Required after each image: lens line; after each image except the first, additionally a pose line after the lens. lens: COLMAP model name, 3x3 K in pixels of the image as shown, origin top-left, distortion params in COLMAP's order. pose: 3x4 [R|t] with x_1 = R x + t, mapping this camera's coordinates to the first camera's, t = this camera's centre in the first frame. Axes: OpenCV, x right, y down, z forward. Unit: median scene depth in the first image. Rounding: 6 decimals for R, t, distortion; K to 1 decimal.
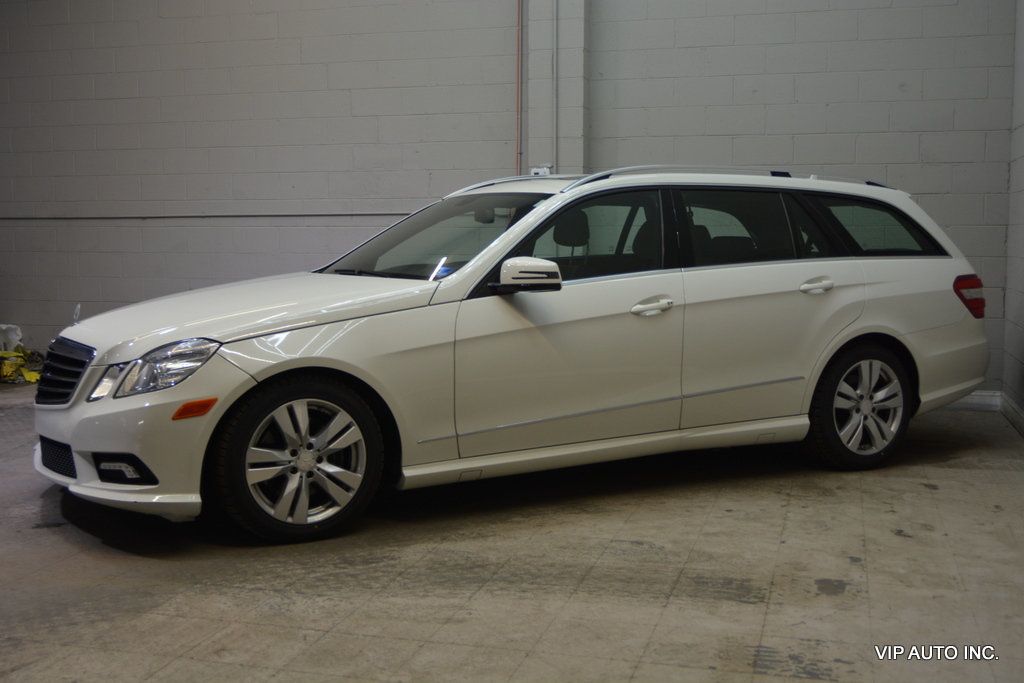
lens RADIAL K [[1179.2, 0, 512.0], [0, 1179.2, 341.5], [0, 0, 1]] dist [-0.009164, -0.008215]
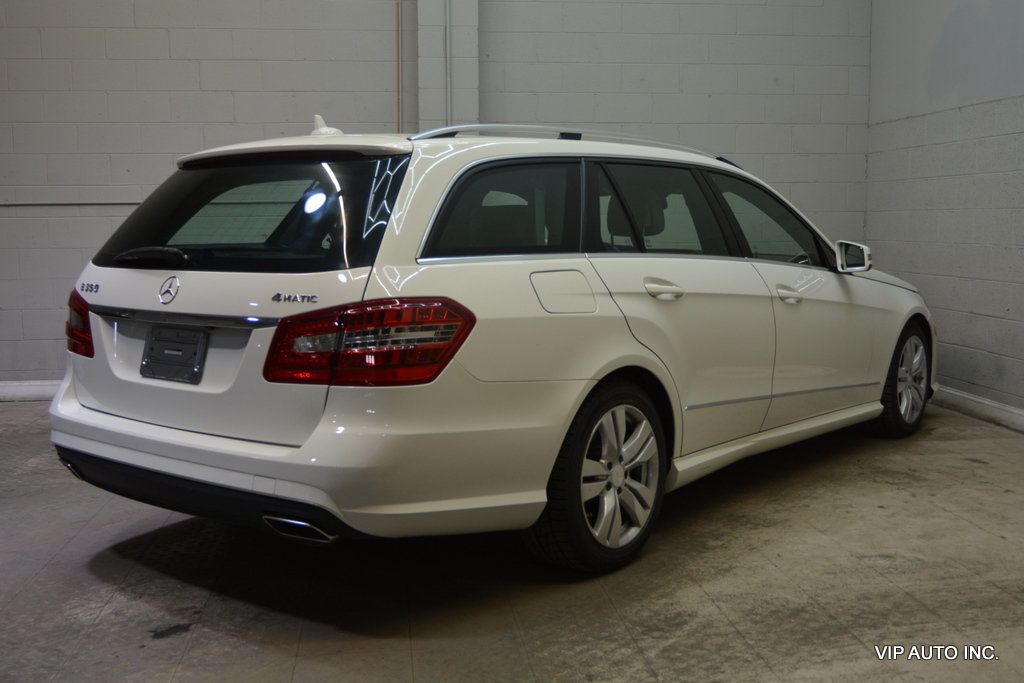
lens RADIAL K [[1080.0, 0, 512.0], [0, 1080.0, 341.5], [0, 0, 1]] dist [-0.015020, -0.004820]
pose [[0.925577, -0.048219, 0.375475, -0.462567], [0.042137, 0.998814, 0.024397, -0.028110], [-0.376206, -0.006761, 0.926511, 0.332866]]
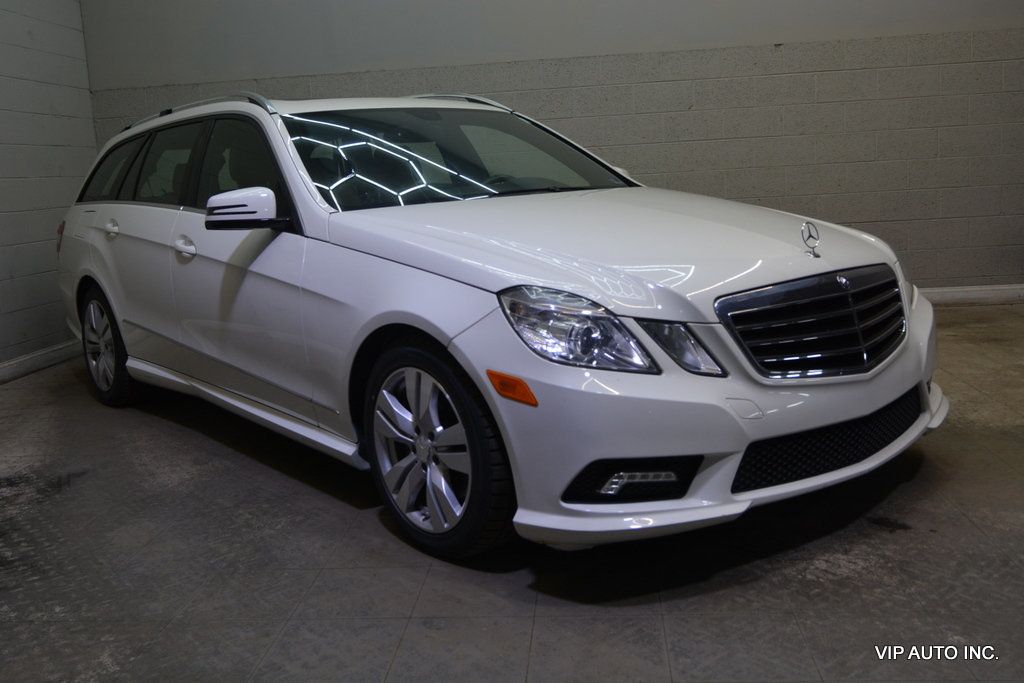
lens RADIAL K [[951.8, 0, 512.0], [0, 951.8, 341.5], [0, 0, 1]] dist [-0.017114, -0.000954]
pose [[-0.180985, -0.159618, 0.970447, -0.947927], [0.146349, 0.971385, 0.187066, -0.100566], [-0.972536, 0.175880, -0.152446, 1.360806]]
